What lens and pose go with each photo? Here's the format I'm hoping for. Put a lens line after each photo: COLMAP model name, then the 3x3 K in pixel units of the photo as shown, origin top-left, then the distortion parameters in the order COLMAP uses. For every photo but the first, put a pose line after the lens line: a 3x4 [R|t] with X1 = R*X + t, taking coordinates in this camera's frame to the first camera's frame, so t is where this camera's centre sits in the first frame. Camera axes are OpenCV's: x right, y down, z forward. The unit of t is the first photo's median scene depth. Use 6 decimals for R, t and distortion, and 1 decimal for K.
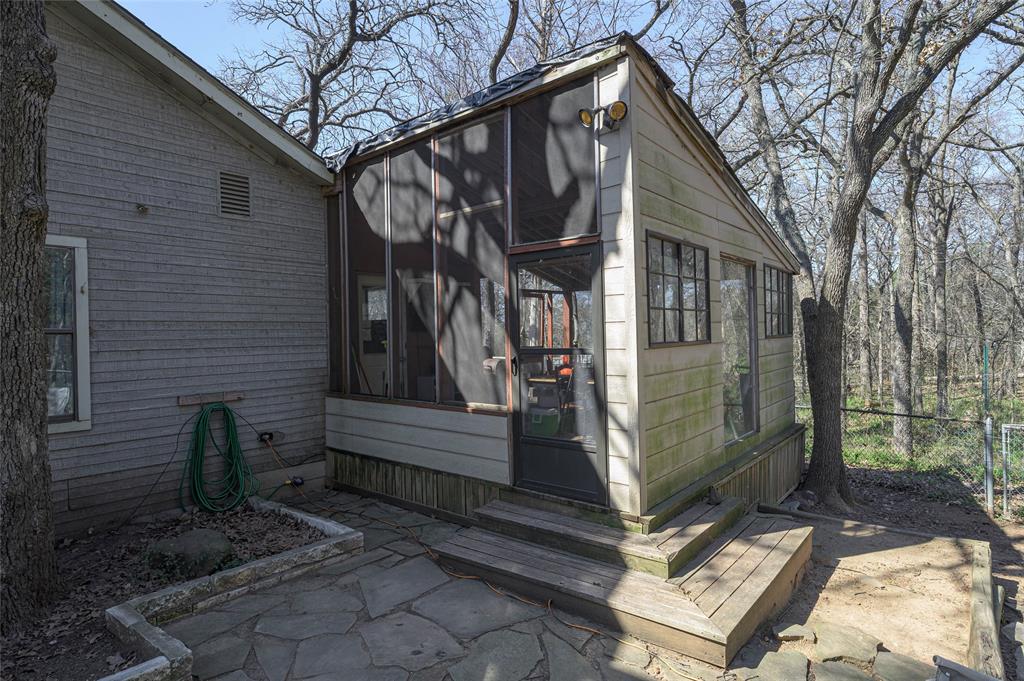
lens RADIAL K [[556.7, 0, 512.7], [0, 556.7, 330.4], [0, 0, 1]] dist [-0.001271, 0.000065]
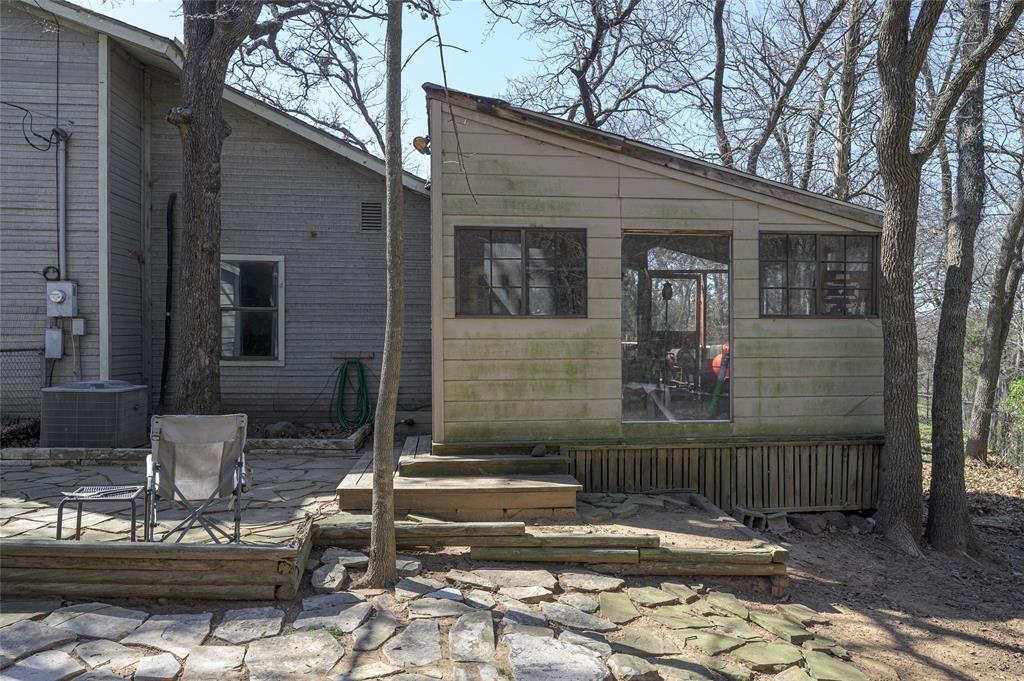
lens RADIAL K [[700.6, 0, 510.8], [0, 700.6, 330.1], [0, 0, 1]] dist [0.000227, -0.000105]
pose [[0.714171, 0.014425, -0.699822, 1.162765], [-0.011744, 0.999894, 0.008625, 0.035361], [0.699873, 0.002059, 0.714265, -0.054736]]
